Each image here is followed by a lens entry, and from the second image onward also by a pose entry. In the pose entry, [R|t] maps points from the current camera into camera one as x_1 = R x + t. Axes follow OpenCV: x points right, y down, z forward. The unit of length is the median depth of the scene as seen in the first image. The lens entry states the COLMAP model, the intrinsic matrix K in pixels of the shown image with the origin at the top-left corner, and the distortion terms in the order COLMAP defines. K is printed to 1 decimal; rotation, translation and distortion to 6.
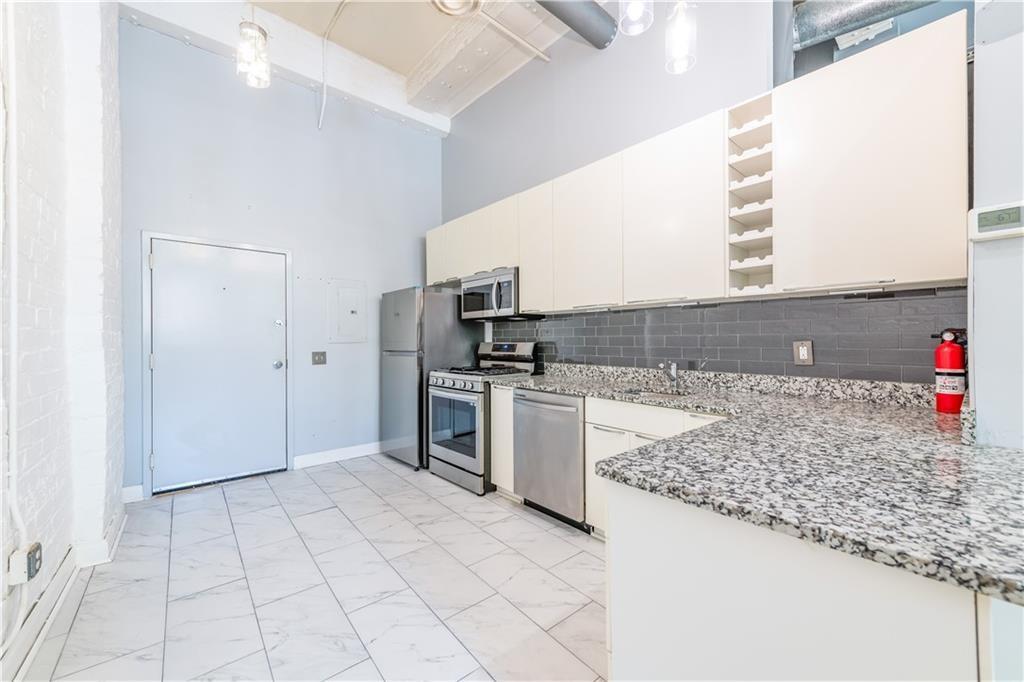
lens RADIAL K [[403.6, 0, 510.3], [0, 403.6, 335.8], [0, 0, 1]] dist [0.012446, -0.003780]
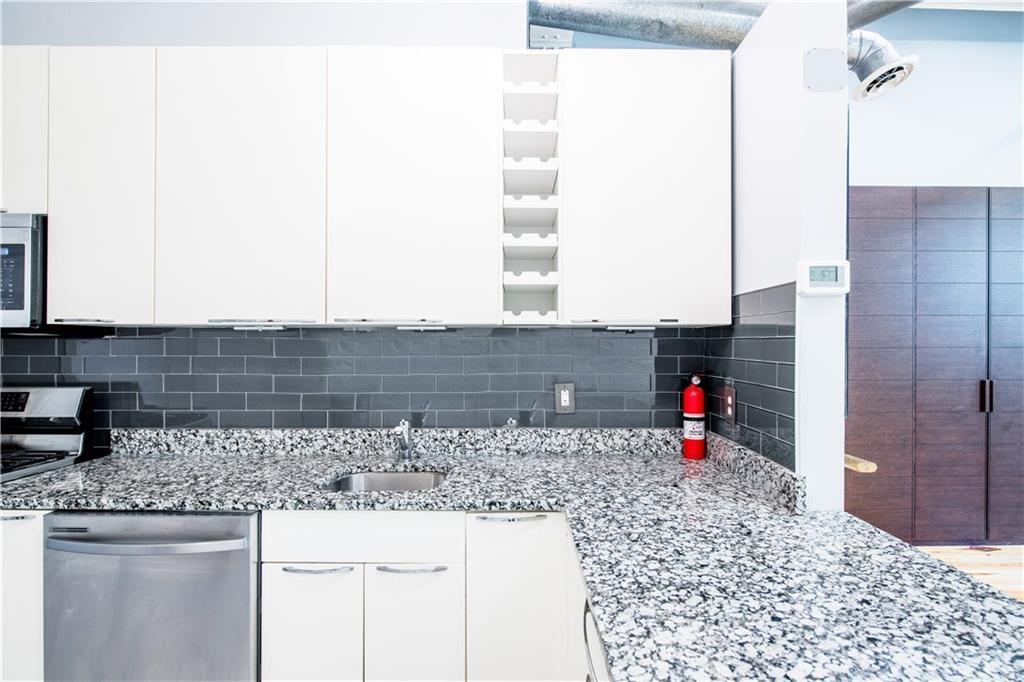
lens RADIAL K [[518.4, 0, 527.0], [0, 518.4, 341.7], [0, 0, 1]] dist [-0.004853, -0.004000]
pose [[0.646530, 0.008940, 0.762836, -0.072051], [-0.011281, 0.999934, -0.002158, -0.046381], [-0.762805, -0.007211, 0.646588, 0.285624]]
